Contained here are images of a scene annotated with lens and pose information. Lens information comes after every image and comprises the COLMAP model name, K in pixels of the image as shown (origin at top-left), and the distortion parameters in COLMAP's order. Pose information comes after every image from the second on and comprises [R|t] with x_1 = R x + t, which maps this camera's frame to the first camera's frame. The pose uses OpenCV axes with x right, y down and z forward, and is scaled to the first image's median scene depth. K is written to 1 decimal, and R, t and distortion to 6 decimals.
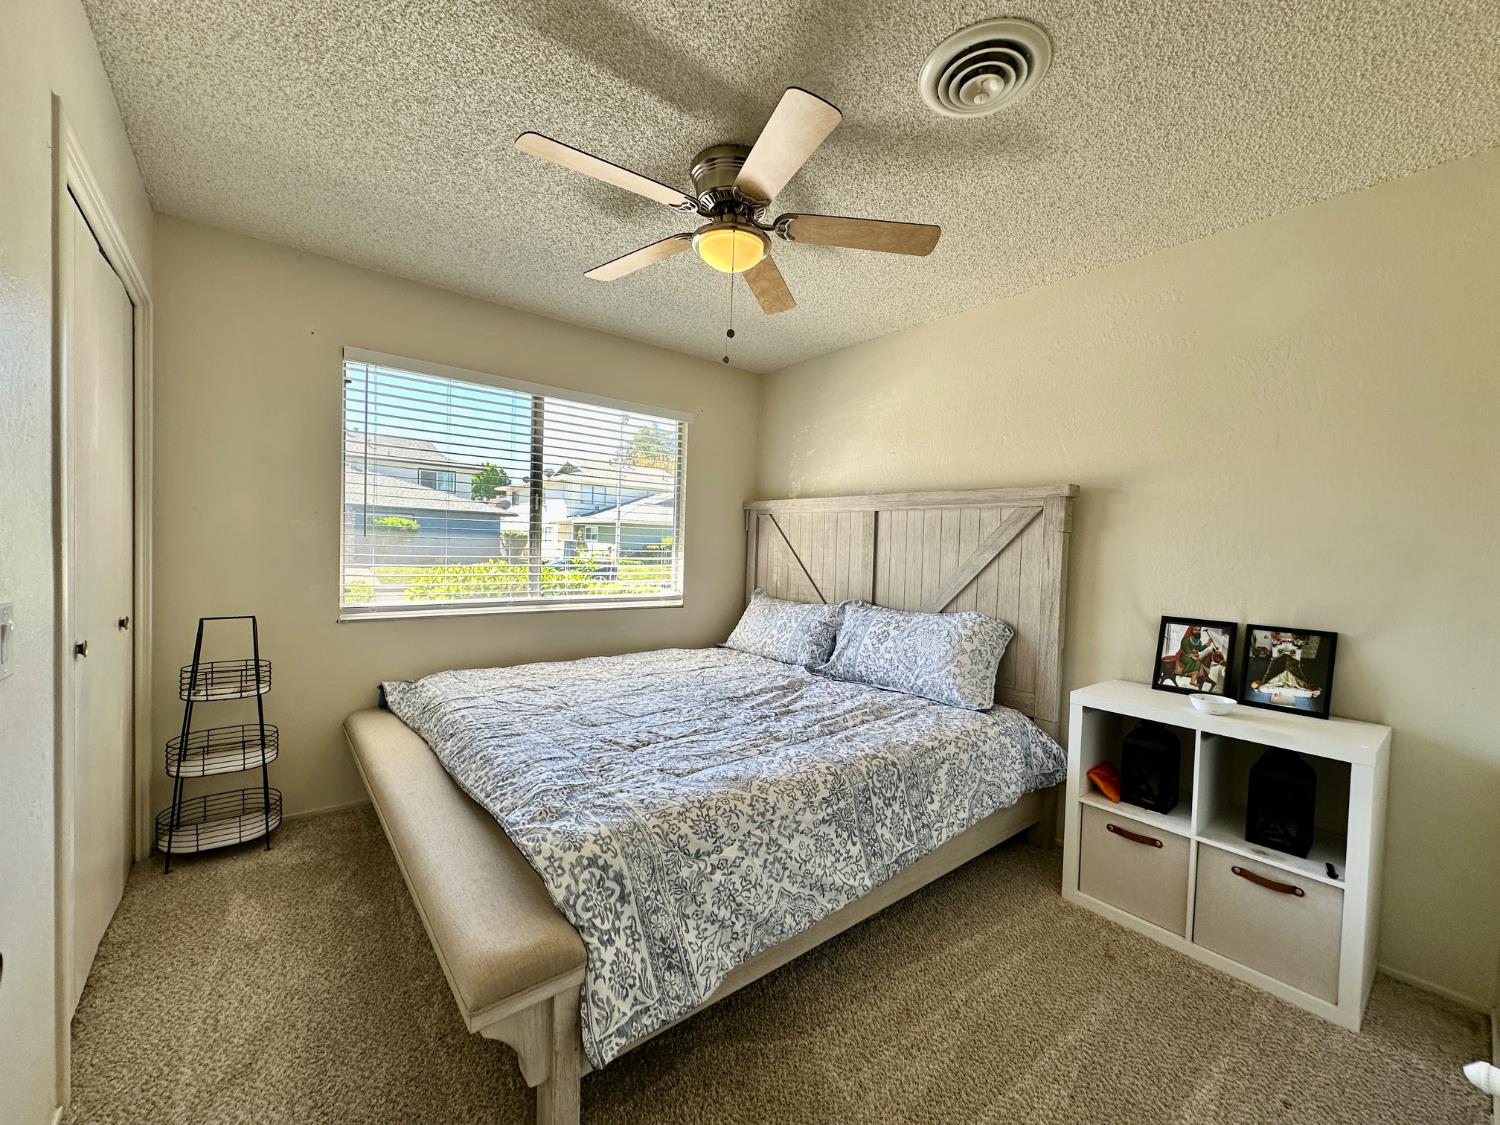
lens RADIAL K [[599.4, 0, 756.5], [0, 599.4, 562.2], [0, 0, 1]] dist [-0.006335, 0.001562]
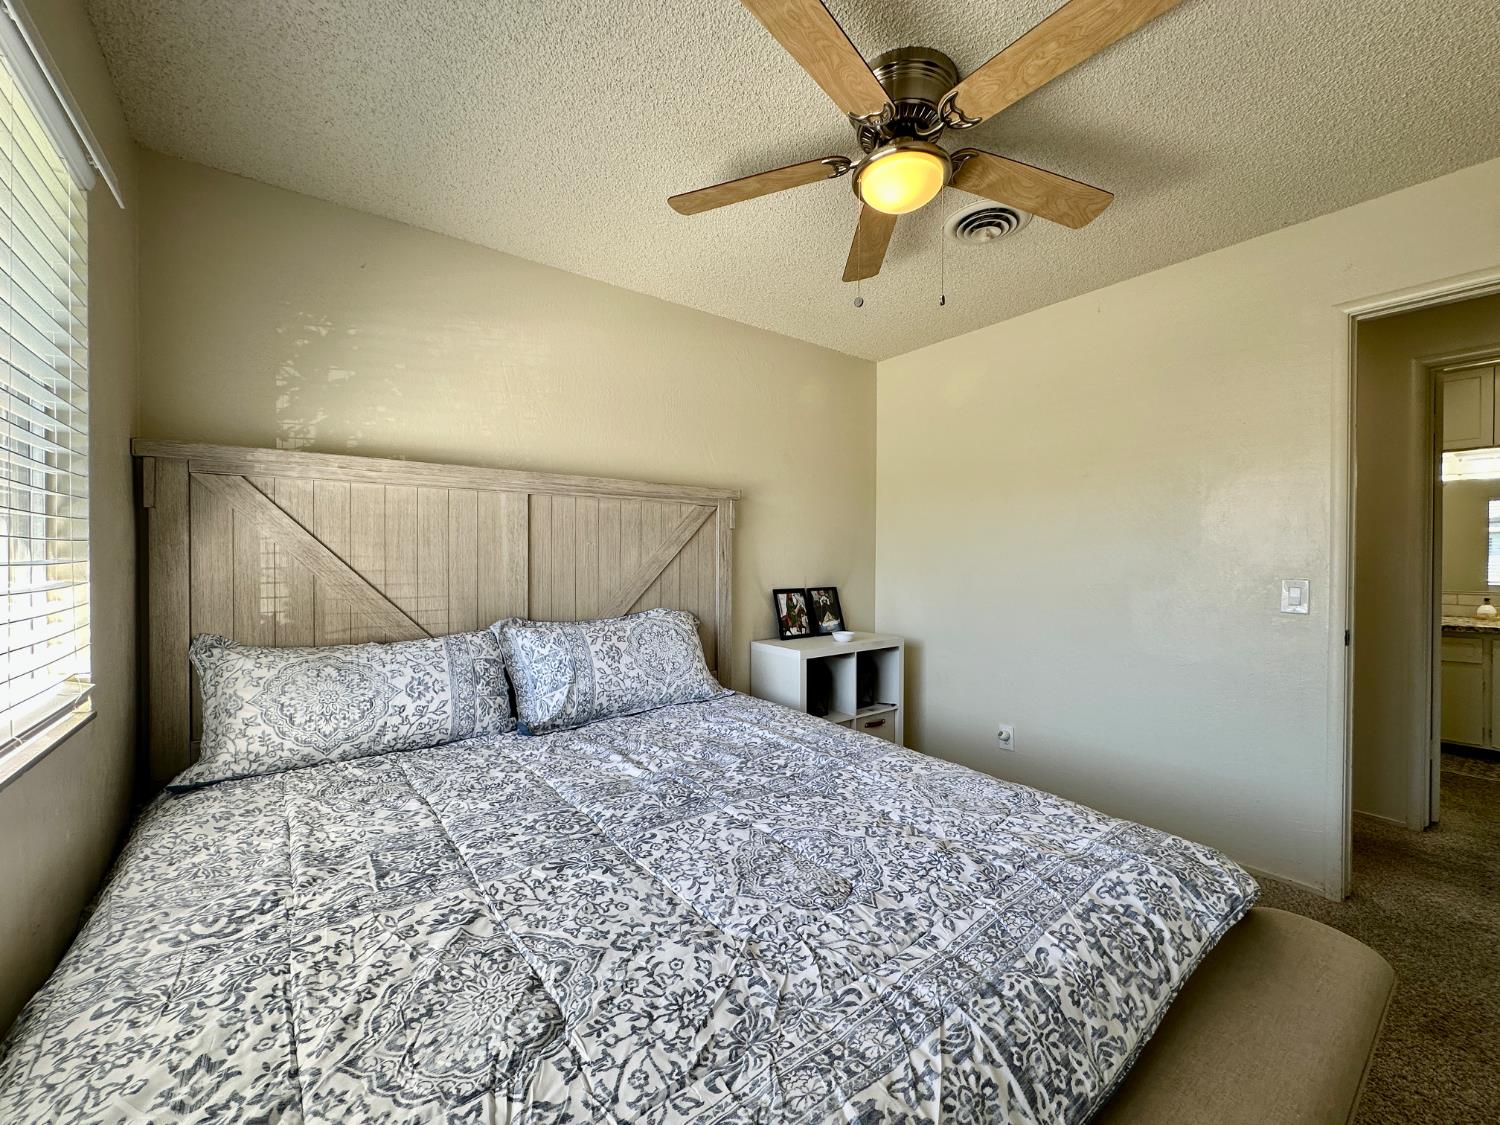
lens RADIAL K [[599.4, 0, 755.8], [0, 599.4, 558.3], [0, 0, 1]] dist [-0.006335, 0.001562]
pose [[0.038013, -0.036888, 0.998596, -0.650984], [0.024574, 0.999051, 0.035969, -0.032174], [-0.998975, 0.023172, 0.038883, 0.853771]]
